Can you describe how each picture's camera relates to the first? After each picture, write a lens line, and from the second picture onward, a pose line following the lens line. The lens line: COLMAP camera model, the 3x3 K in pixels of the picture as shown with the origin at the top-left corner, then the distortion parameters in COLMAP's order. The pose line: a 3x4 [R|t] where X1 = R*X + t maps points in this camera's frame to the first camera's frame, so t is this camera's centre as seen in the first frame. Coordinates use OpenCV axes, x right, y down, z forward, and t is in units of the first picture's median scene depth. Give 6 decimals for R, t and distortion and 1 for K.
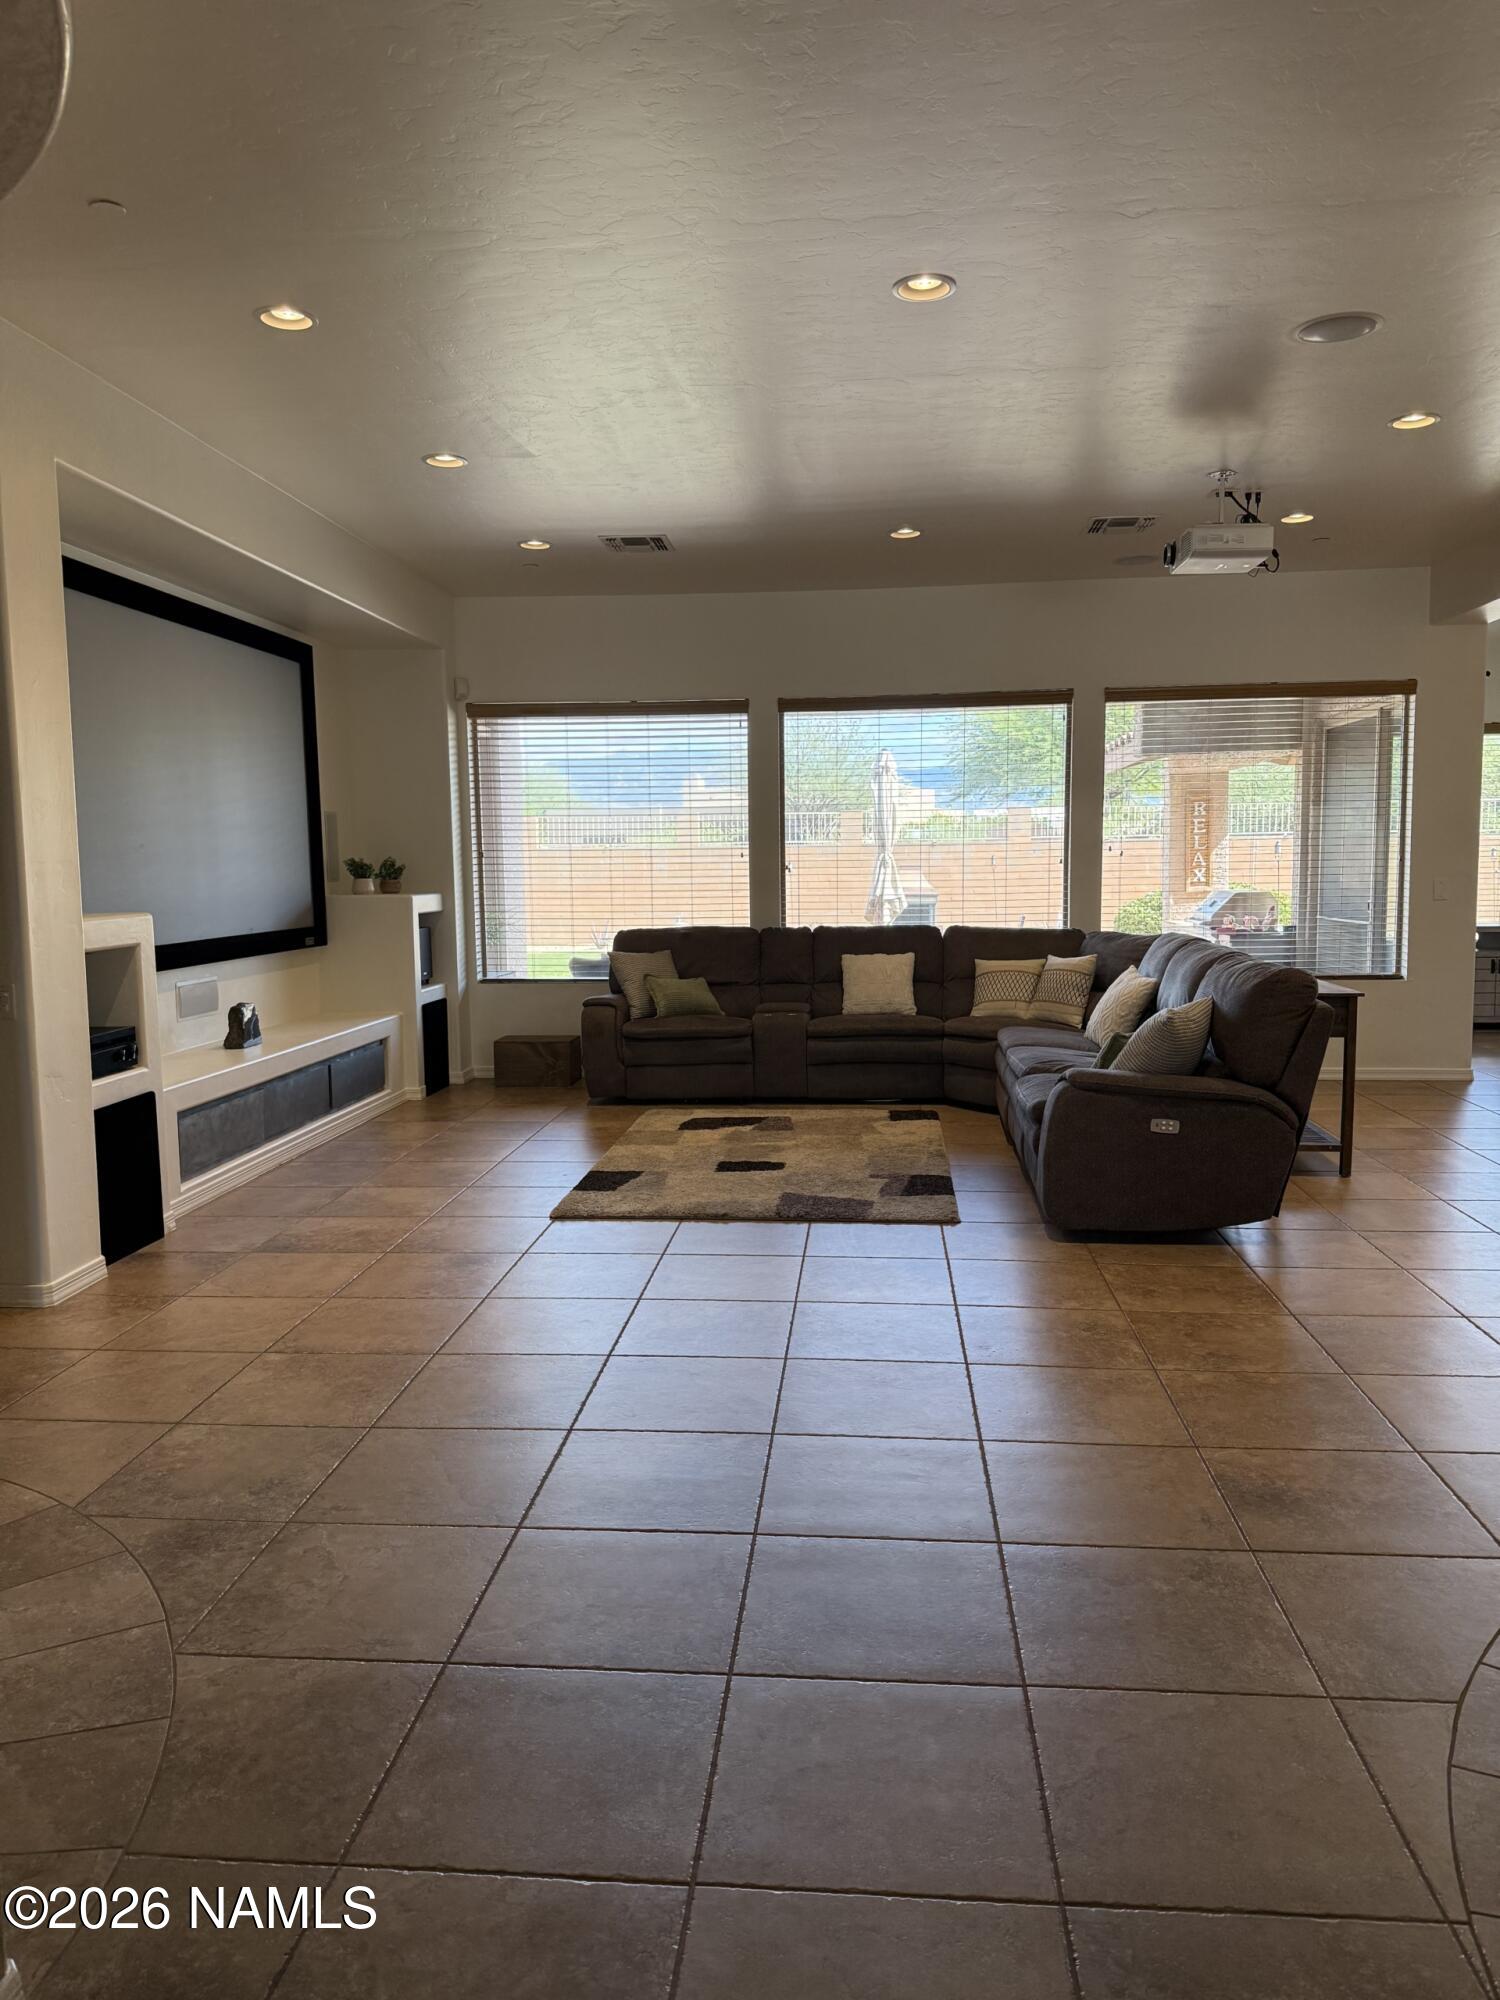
lens RADIAL K [[1405.8, 0, 738.5], [0, 1405.8, 1002.8], [0, 0, 1]] dist [0.177505, -0.307469]
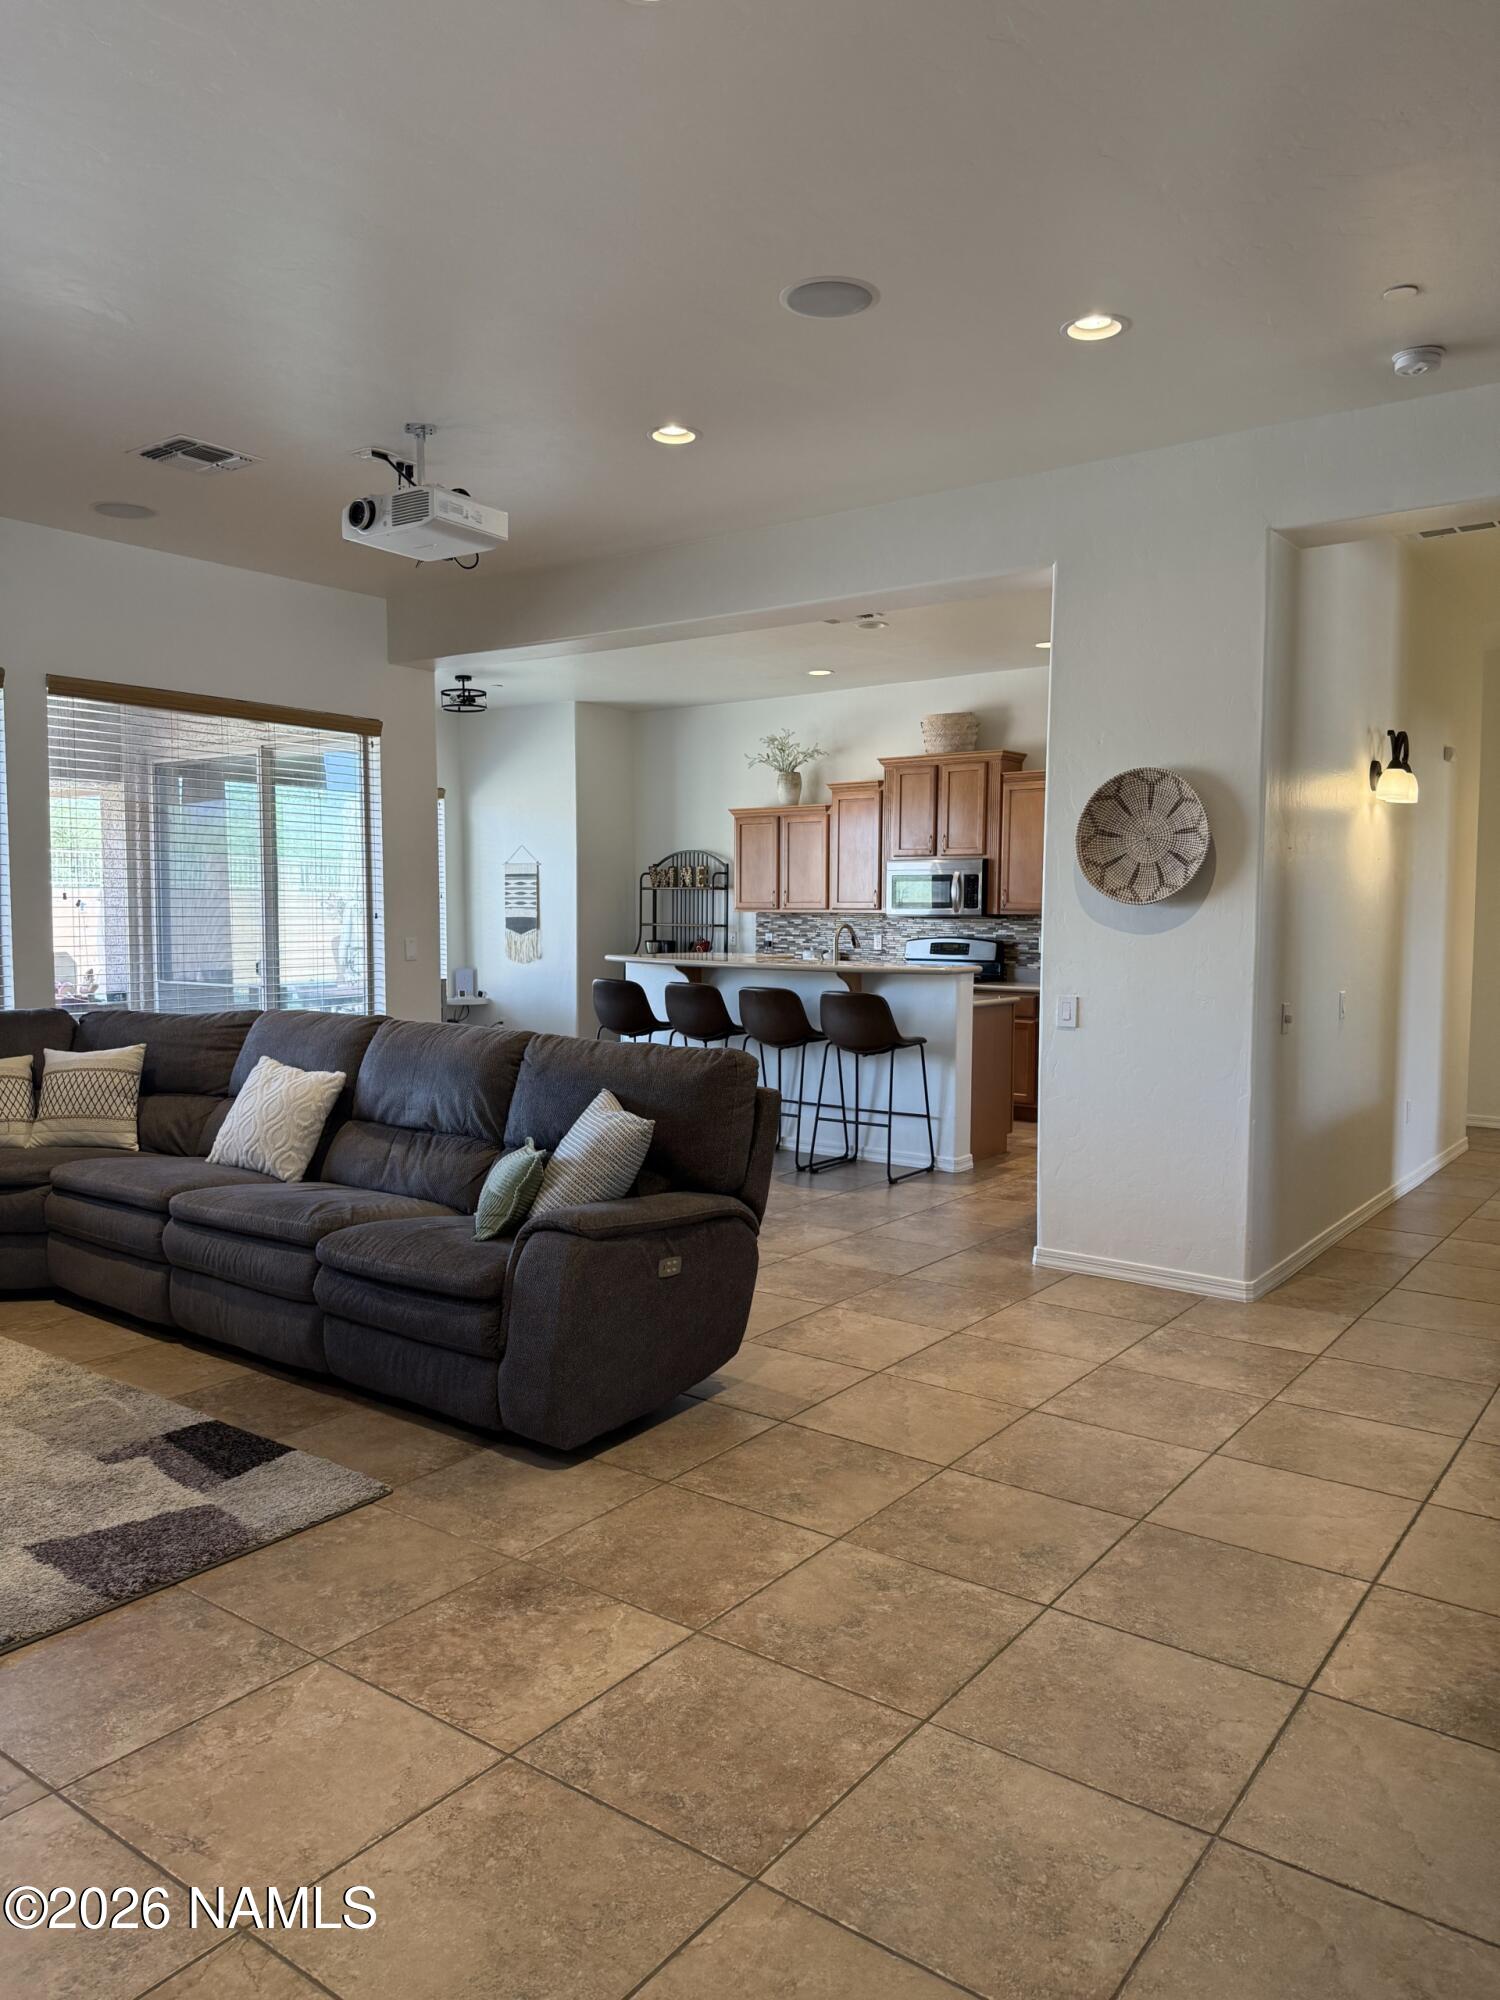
lens RADIAL K [[1405.8, 0, 738.5], [0, 1405.8, 1002.8], [0, 0, 1]] dist [0.177505, -0.307469]
pose [[0.518700, -0.047976, 0.853609, -0.207262], [0.078862, 0.996853, 0.008106, -0.037083], [-0.851312, 0.063113, 0.520851, 0.368918]]
